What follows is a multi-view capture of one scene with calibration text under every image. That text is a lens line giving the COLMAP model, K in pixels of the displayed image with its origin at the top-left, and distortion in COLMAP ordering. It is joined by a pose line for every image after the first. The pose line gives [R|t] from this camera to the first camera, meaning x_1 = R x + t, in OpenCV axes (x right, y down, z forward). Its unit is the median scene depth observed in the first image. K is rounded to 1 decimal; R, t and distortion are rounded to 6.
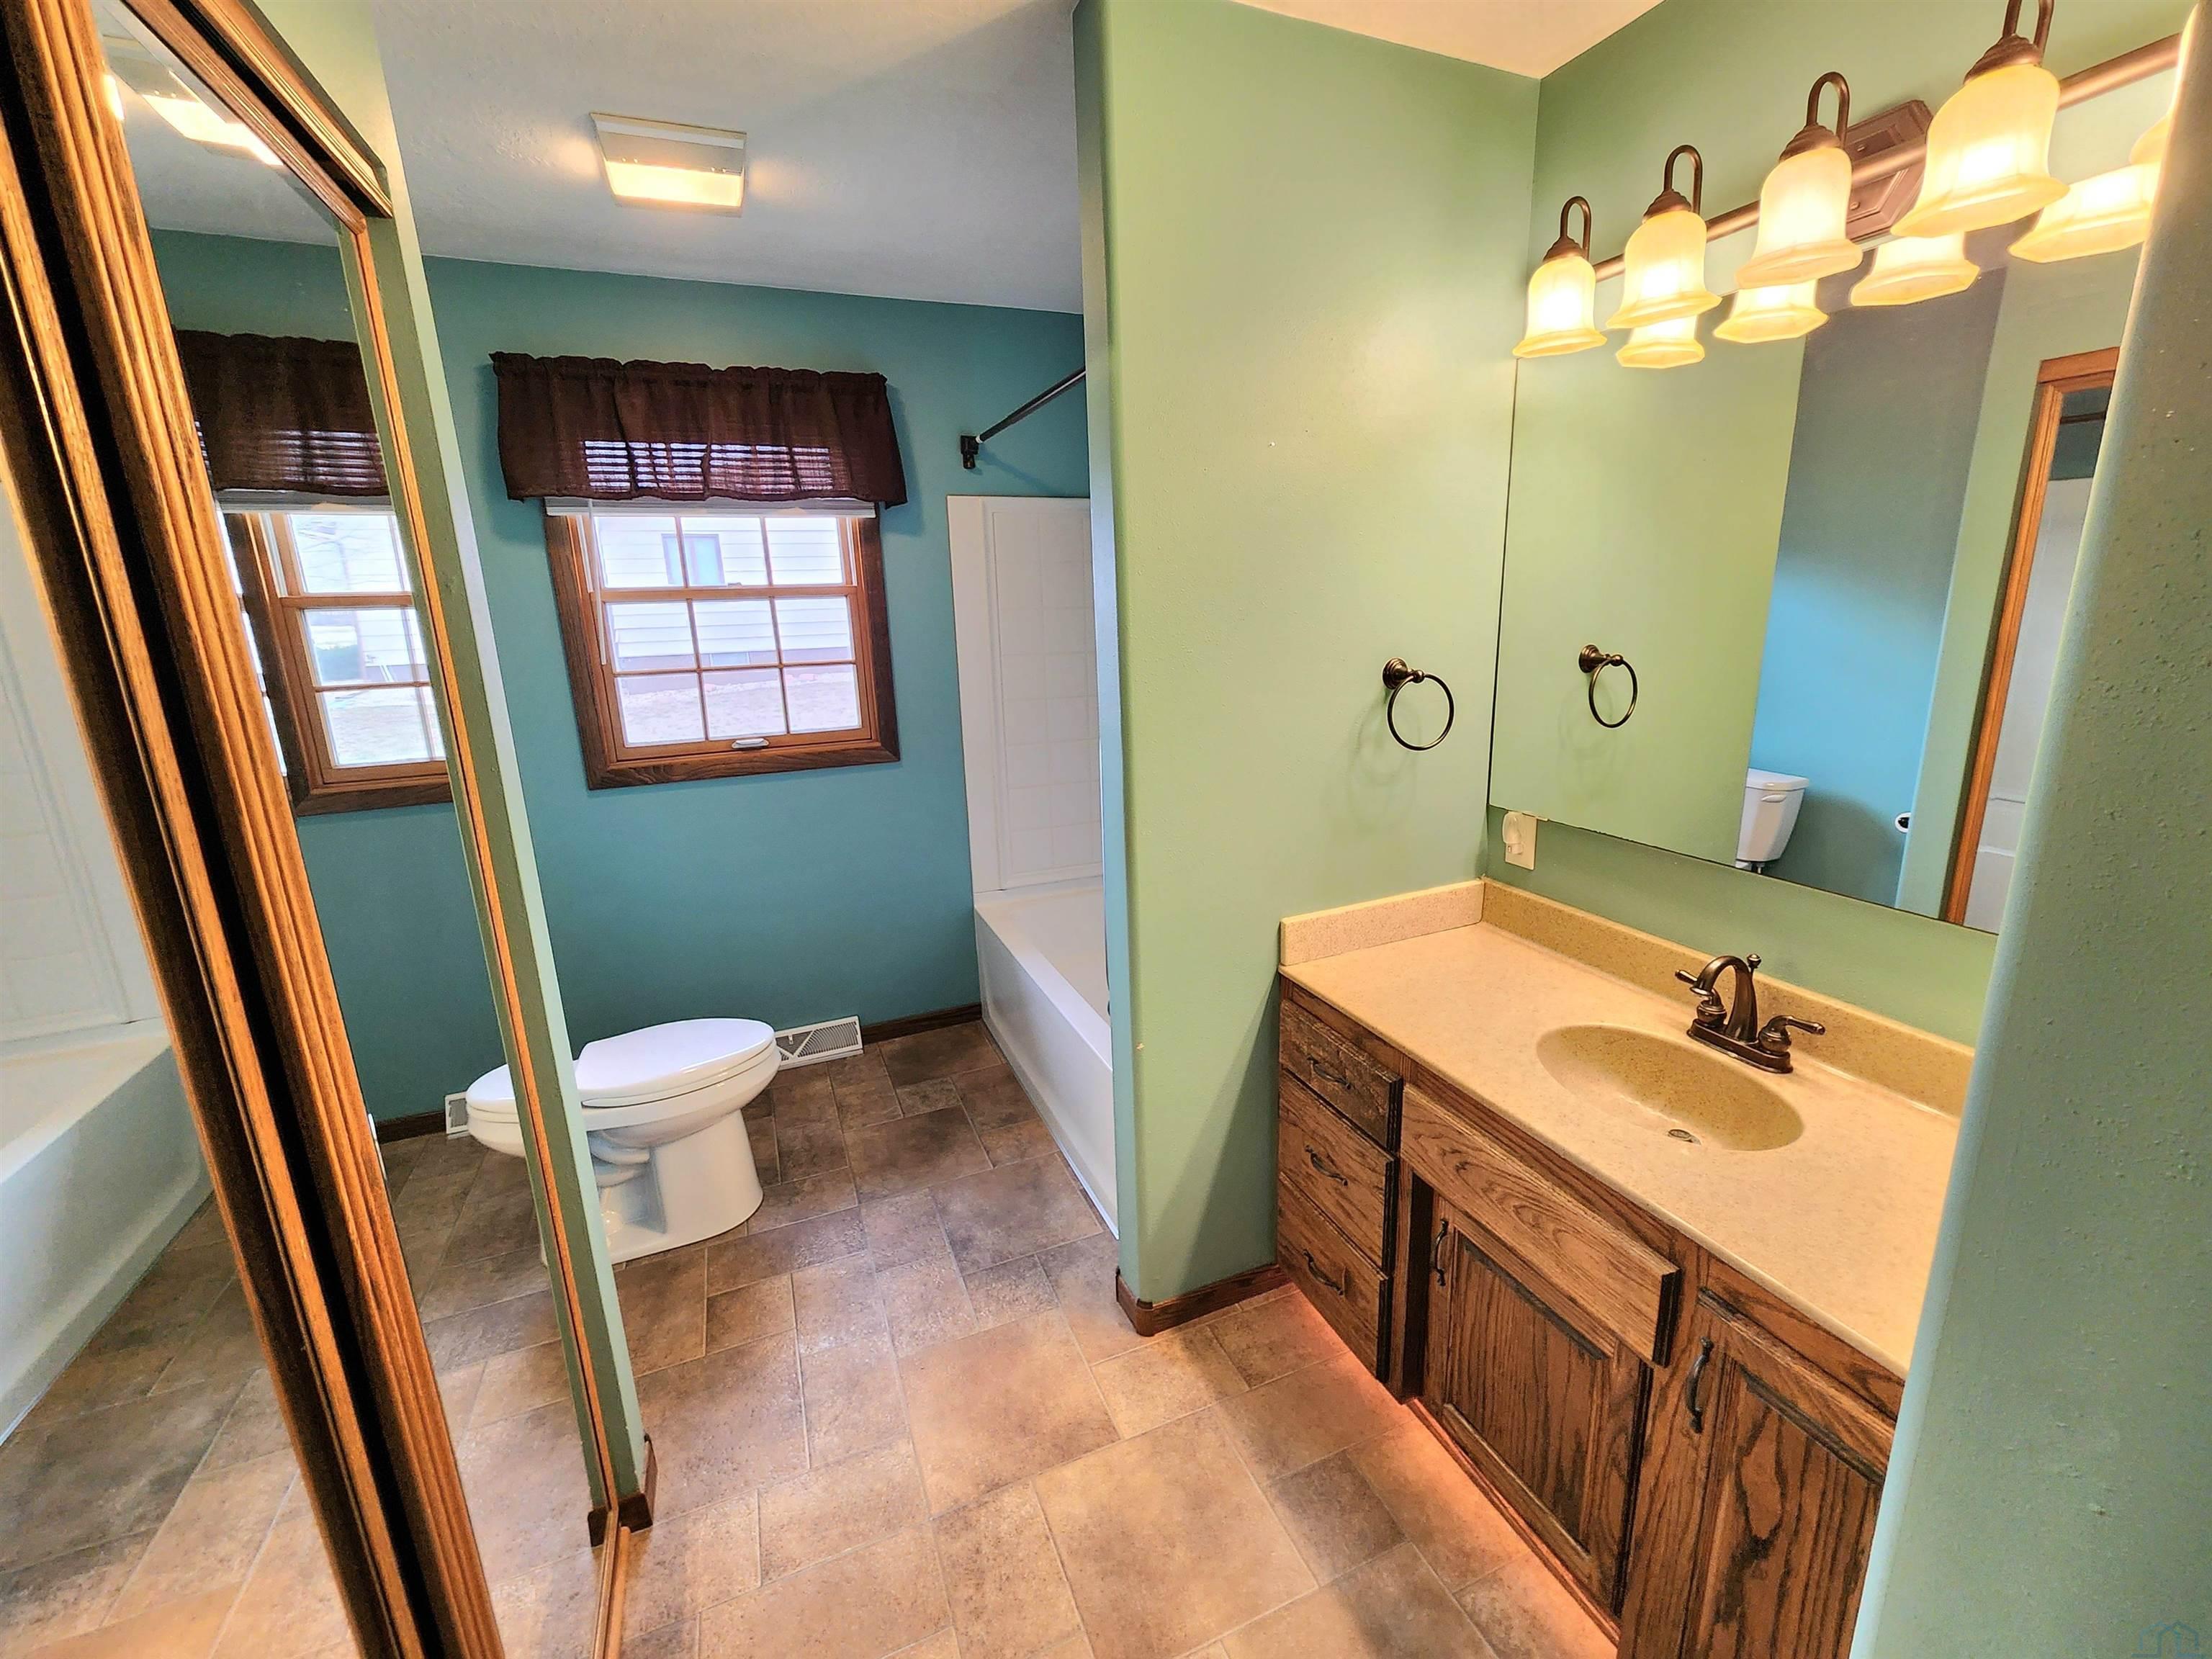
lens RADIAL K [[908.1, 0, 1110.0], [0, 908.1, 817.0], [0, 0, 1]] dist [0.000306, 0.001293]
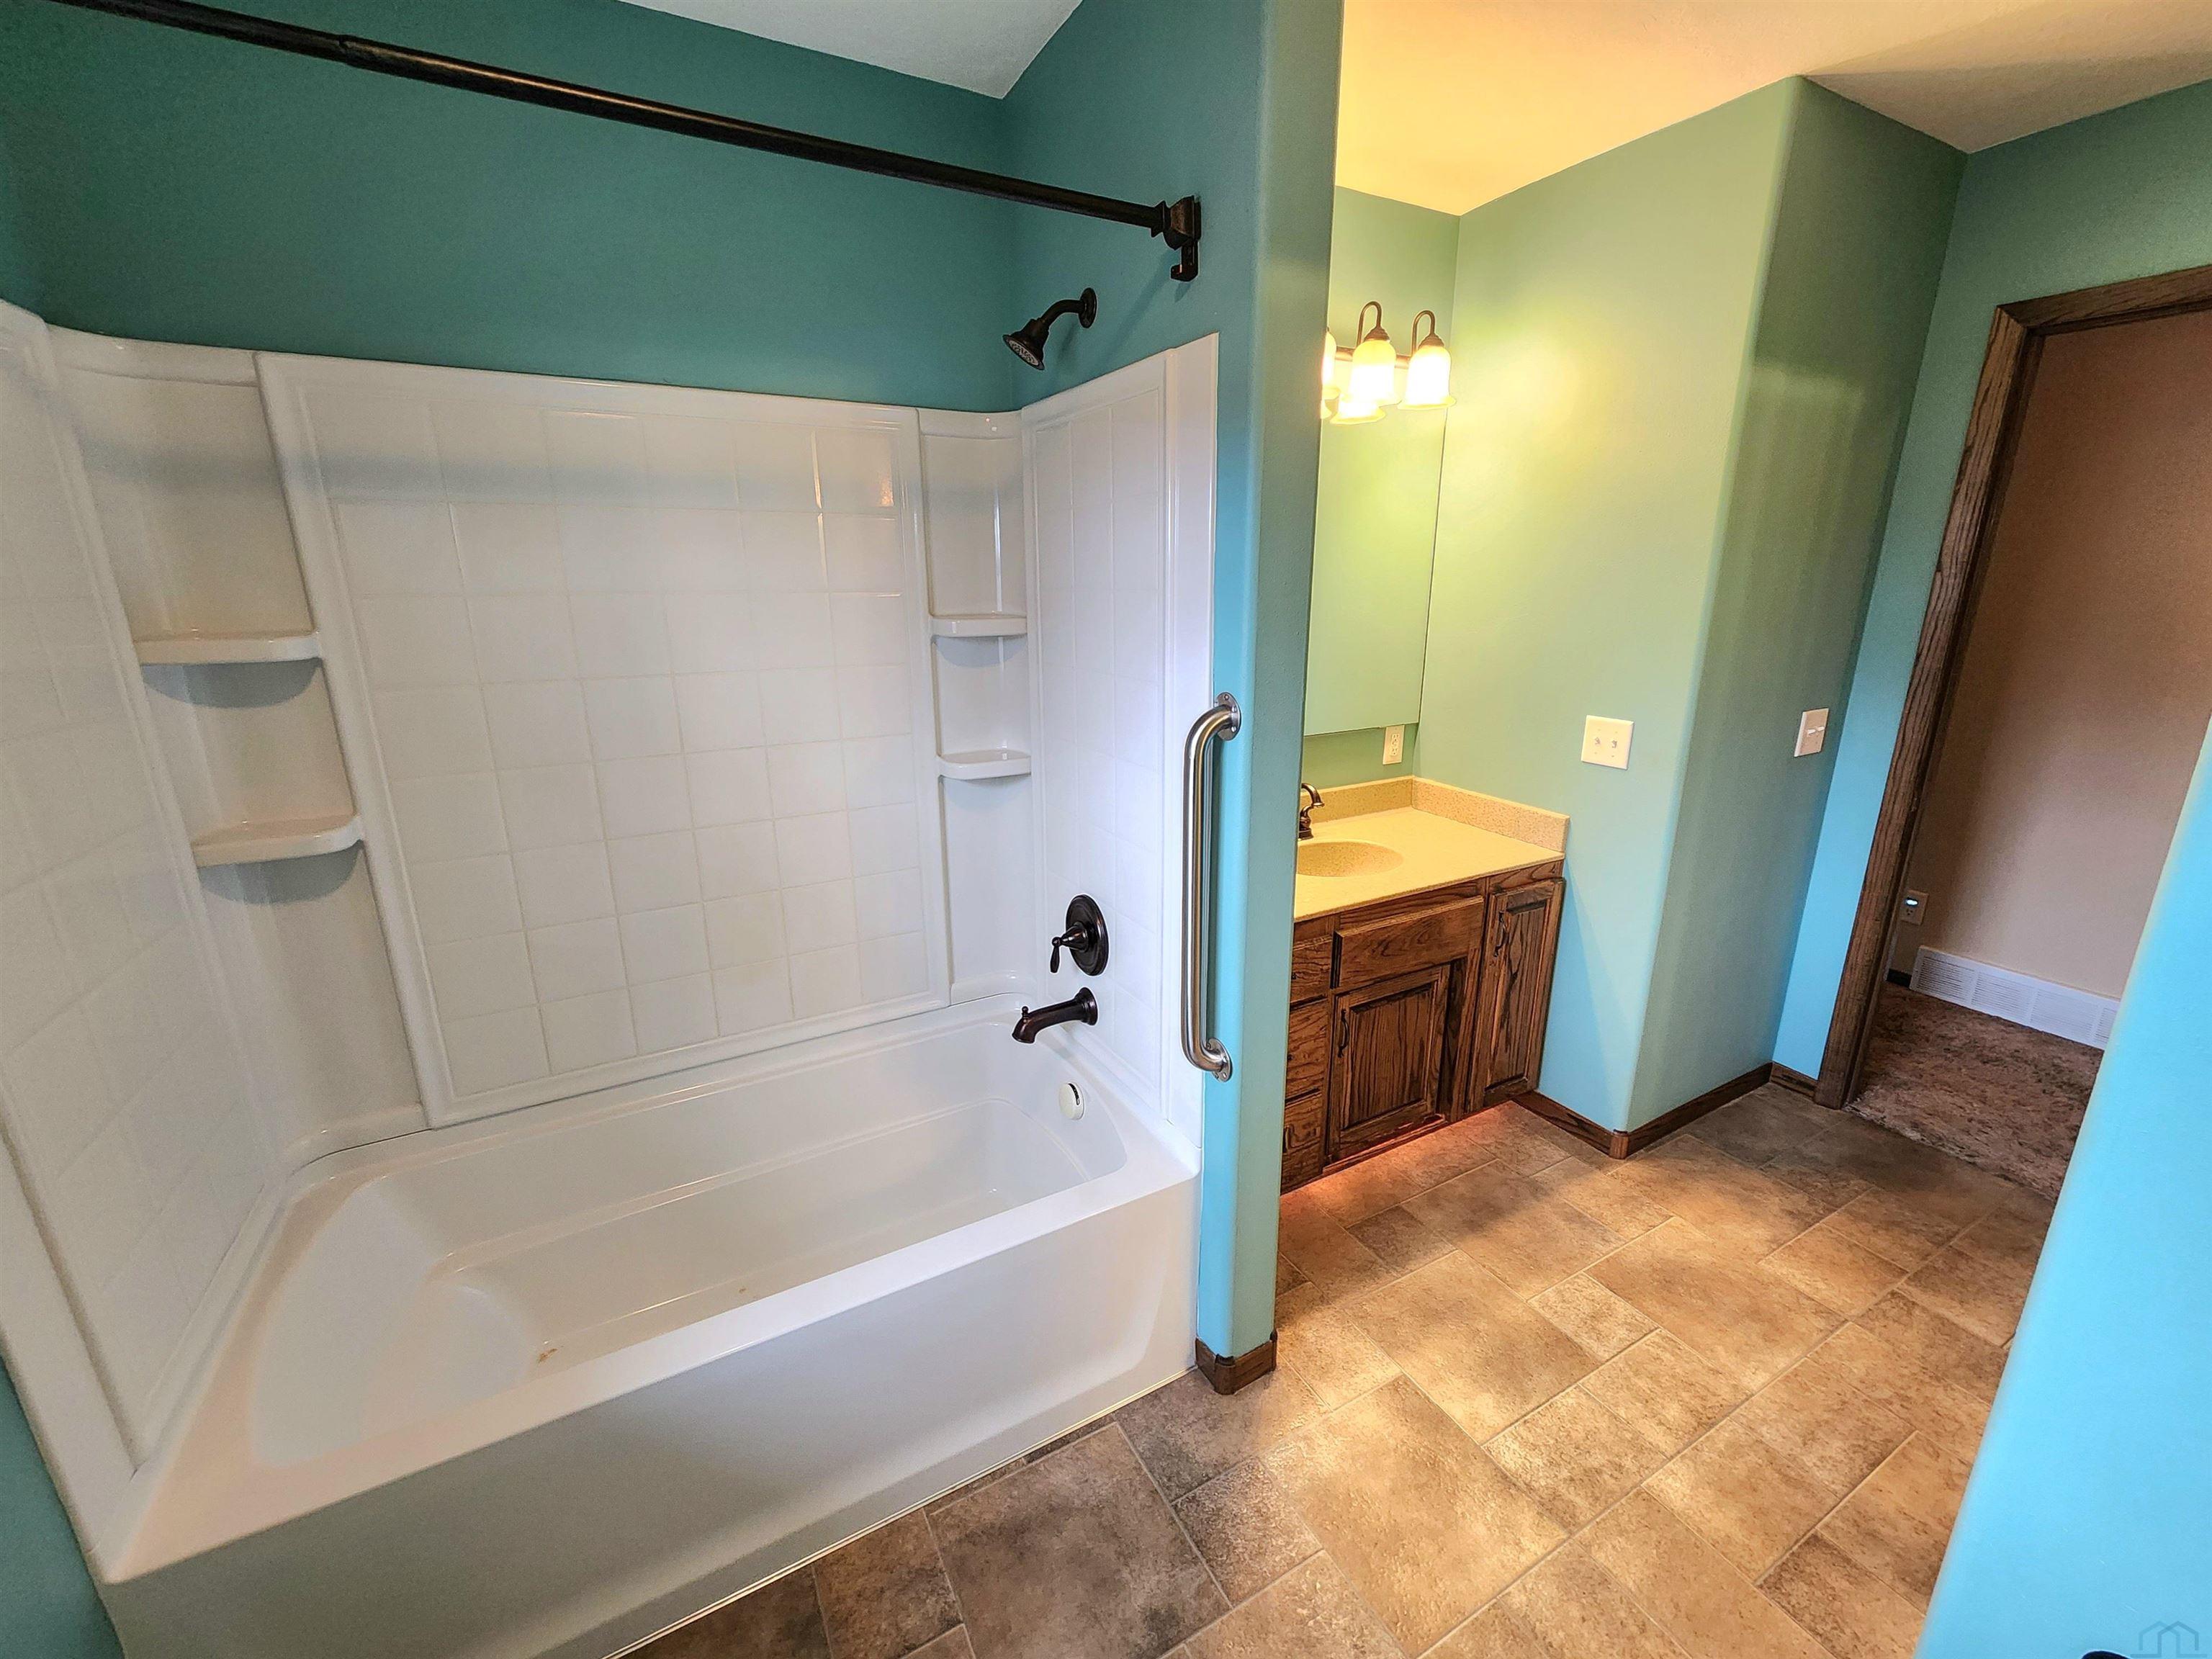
lens RADIAL K [[908.1, 0, 1108.0], [0, 908.1, 826.7], [0, 0, 1]] dist [0.000306, 0.001293]
pose [[-0.108271, -0.236225, 0.965647, -0.872295], [0.250181, 0.933621, 0.256441, -0.277130], [-0.962126, 0.269352, -0.041985, 1.287368]]
